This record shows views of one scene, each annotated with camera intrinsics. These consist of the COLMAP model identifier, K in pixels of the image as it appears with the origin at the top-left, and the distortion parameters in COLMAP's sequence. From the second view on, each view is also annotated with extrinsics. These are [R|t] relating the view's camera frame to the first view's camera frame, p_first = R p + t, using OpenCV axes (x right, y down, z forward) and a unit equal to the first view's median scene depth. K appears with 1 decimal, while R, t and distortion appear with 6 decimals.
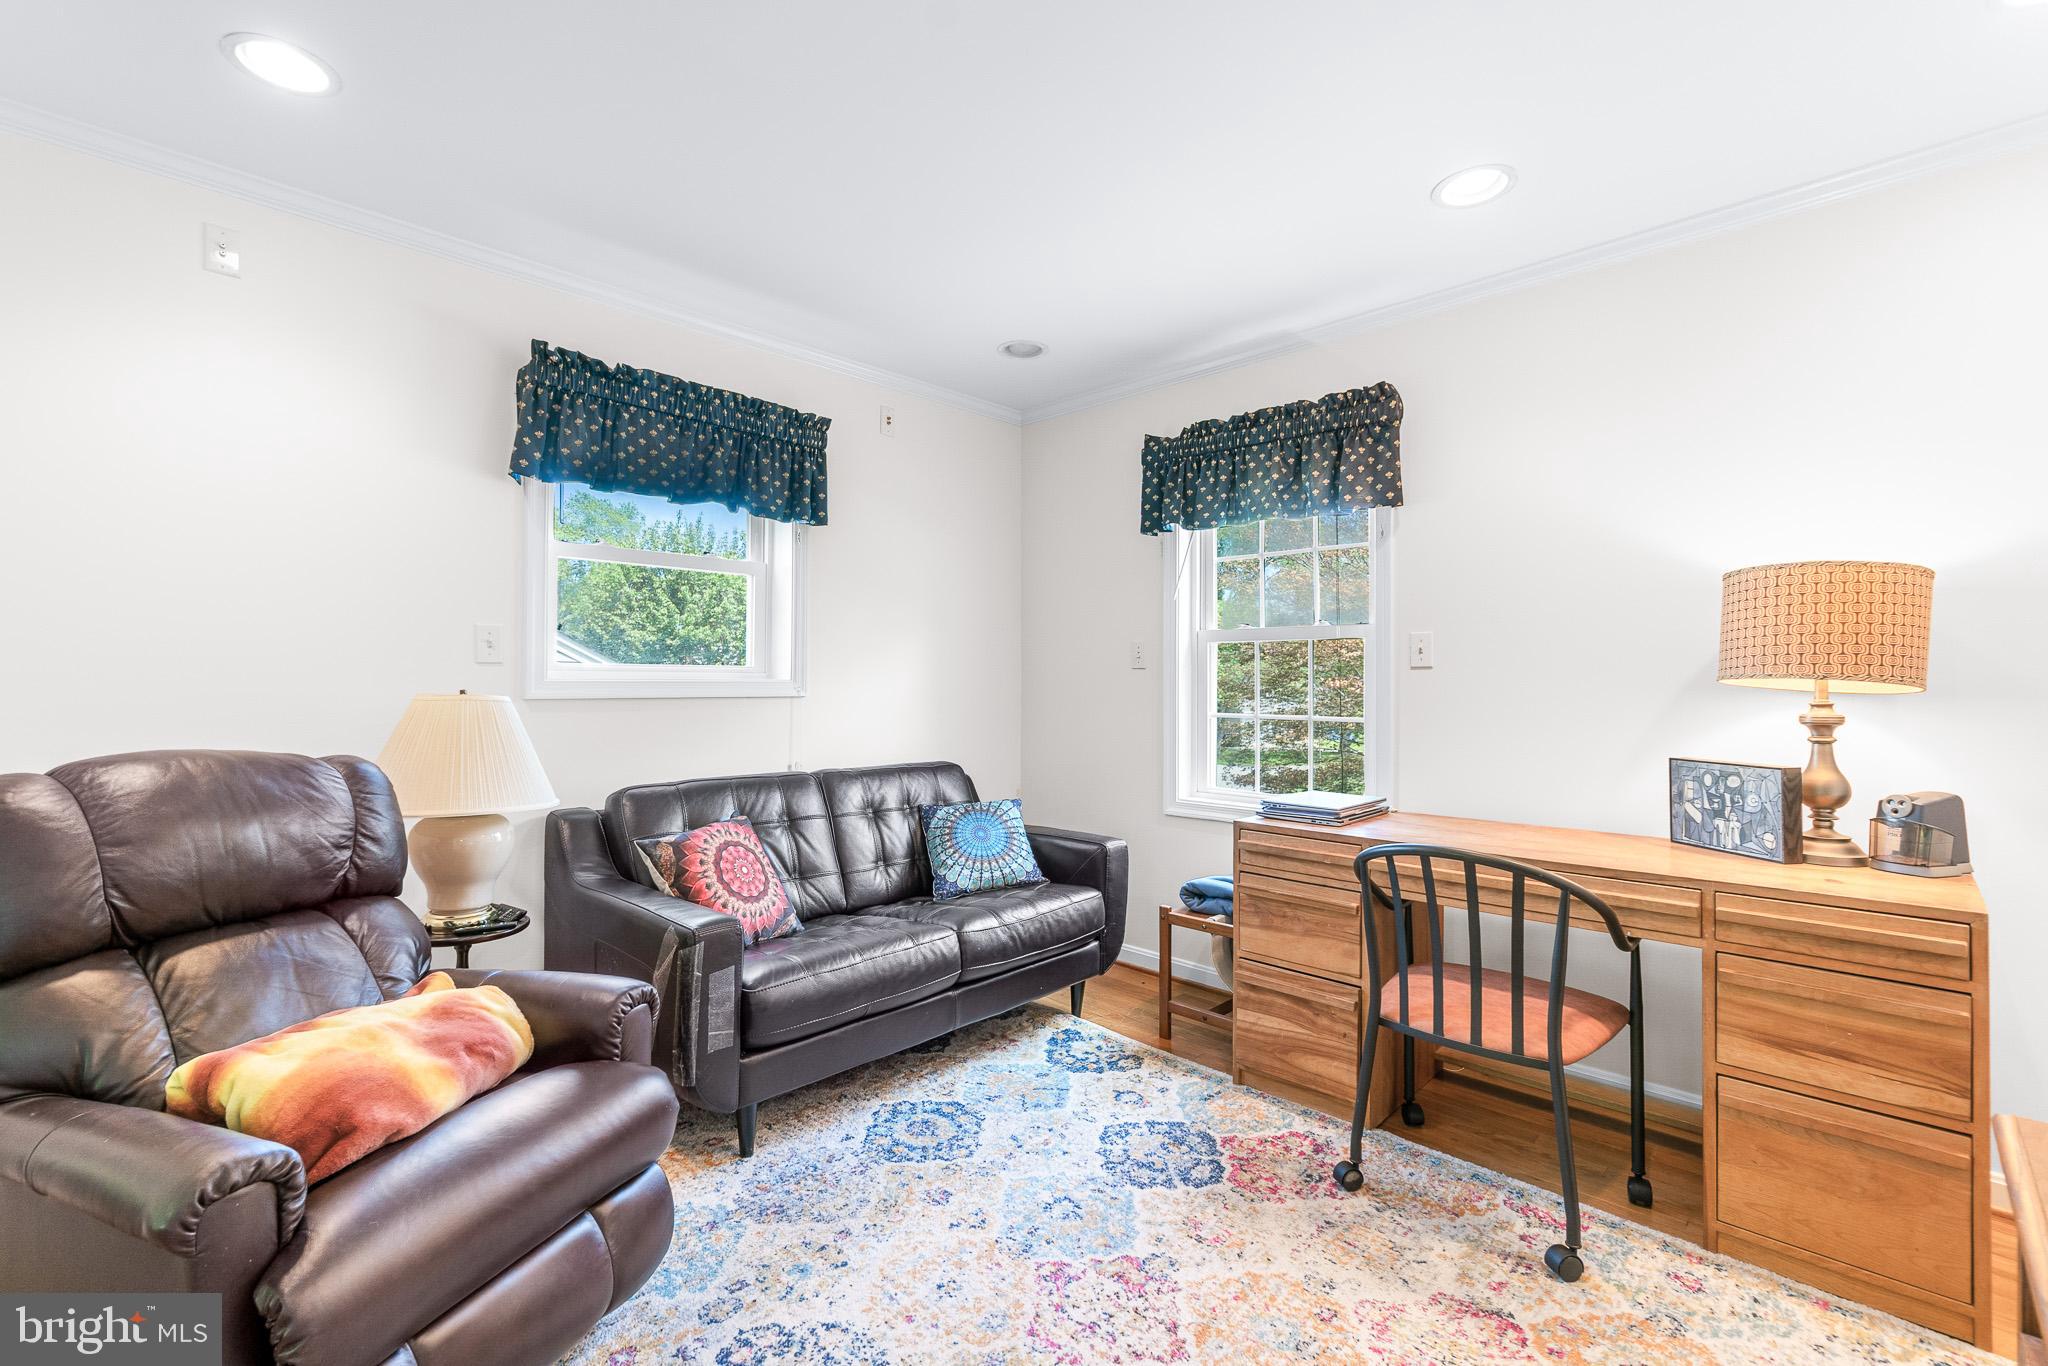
lens RADIAL K [[896.7, 0, 1005.1], [0, 896.7, 665.7], [0, 0, 1]] dist [-0.002267, -0.000589]
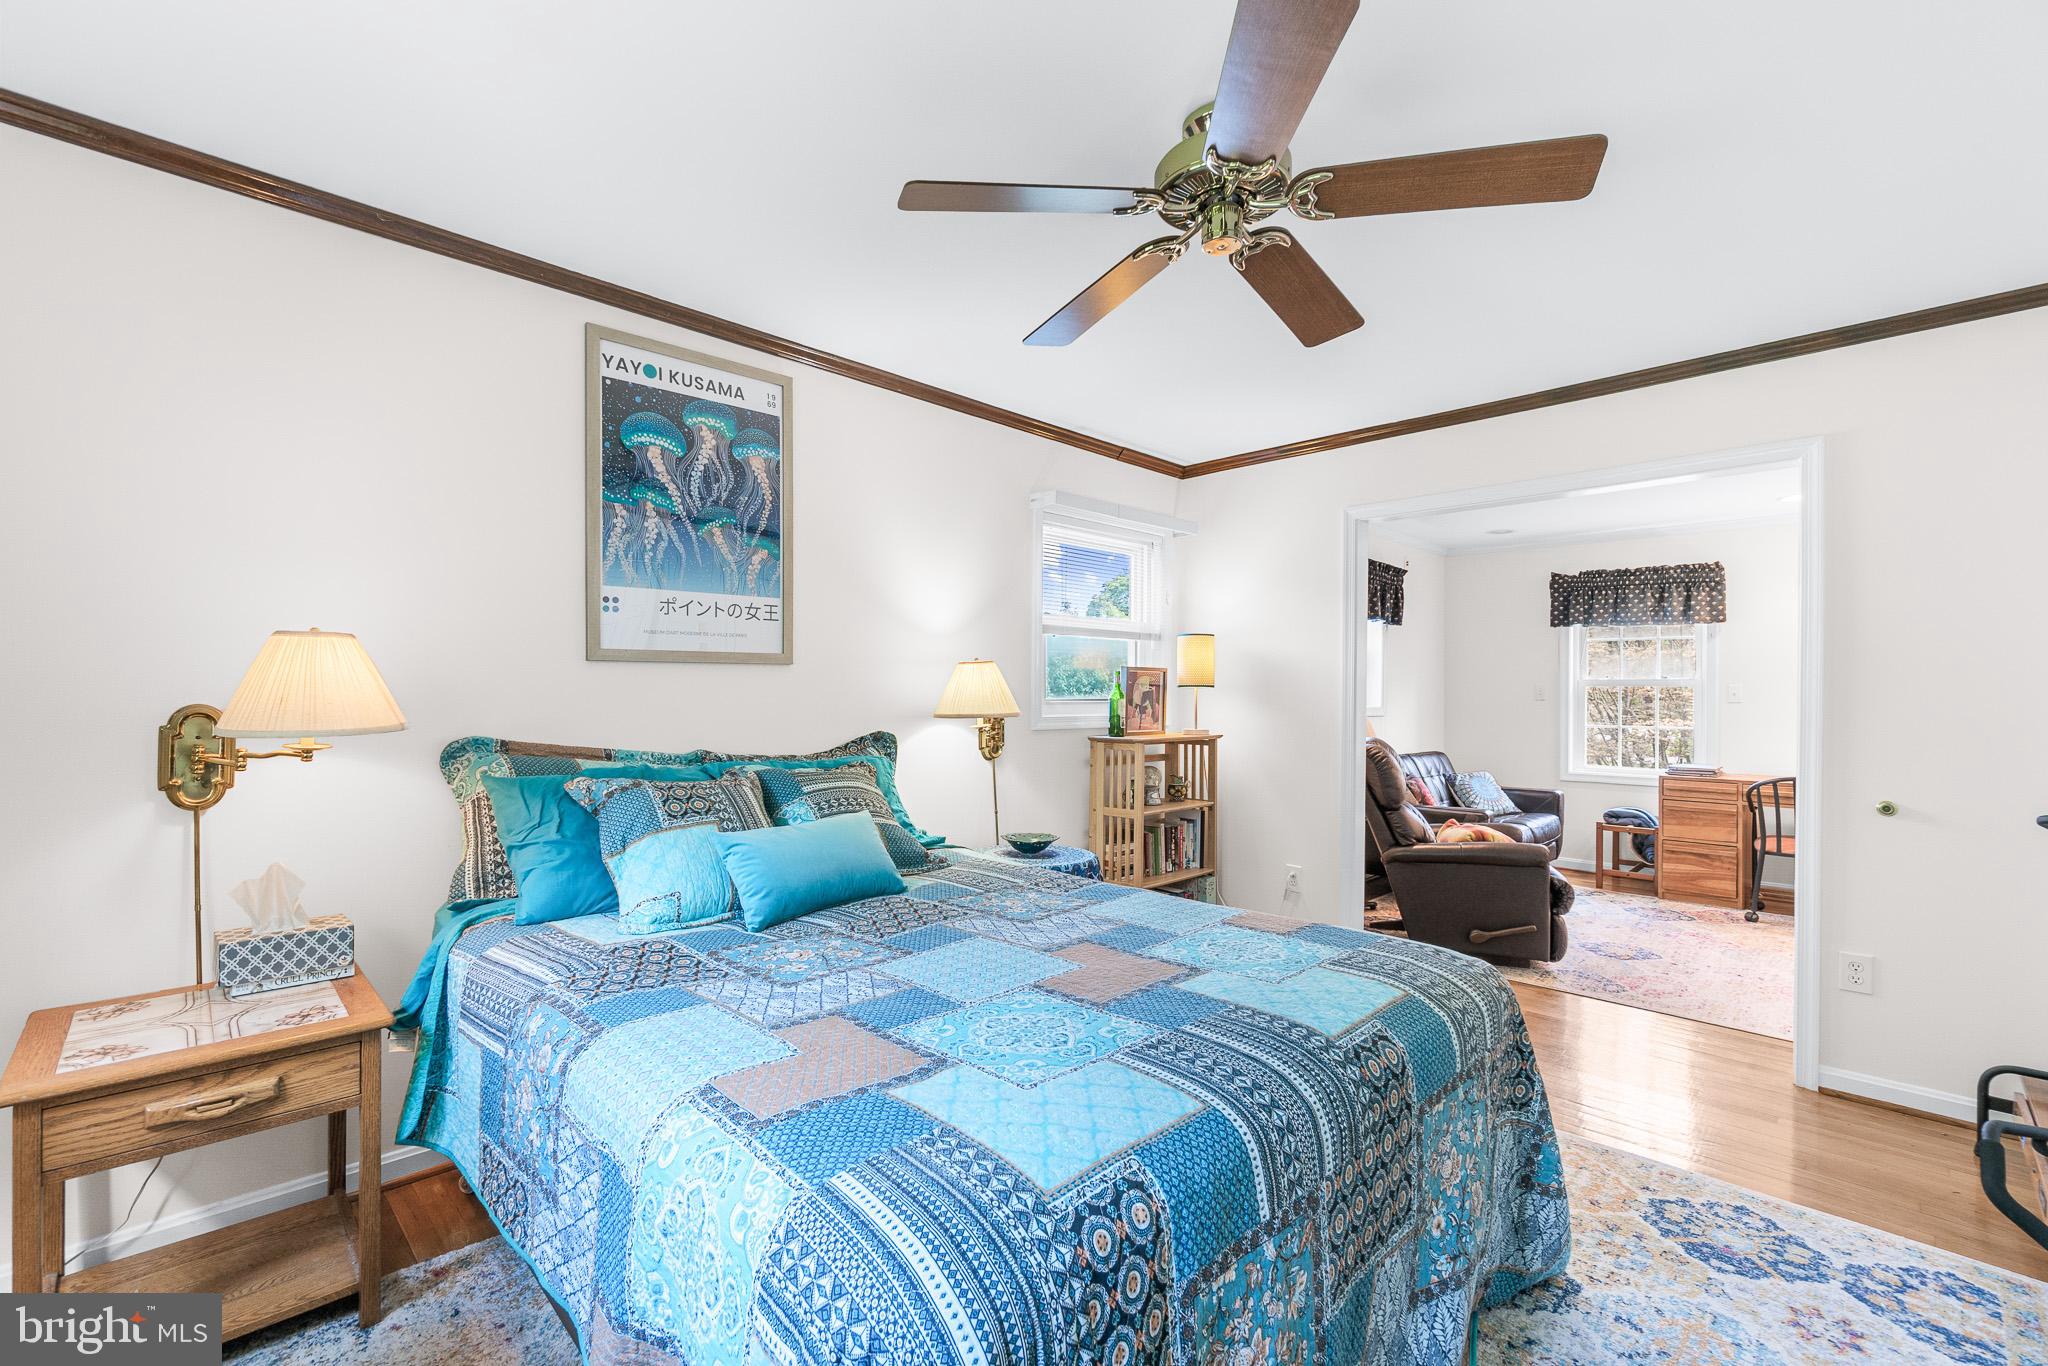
lens RADIAL K [[896.7, 0, 1014.7], [0, 896.7, 686.2], [0, 0, 1]] dist [-0.002267, -0.000589]
pose [[0.999976, 0.002669, 0.006451, -1.049430], [-0.002712, 0.999974, 0.006695, -0.039733], [-0.006433, -0.006712, 0.999957, -0.902773]]
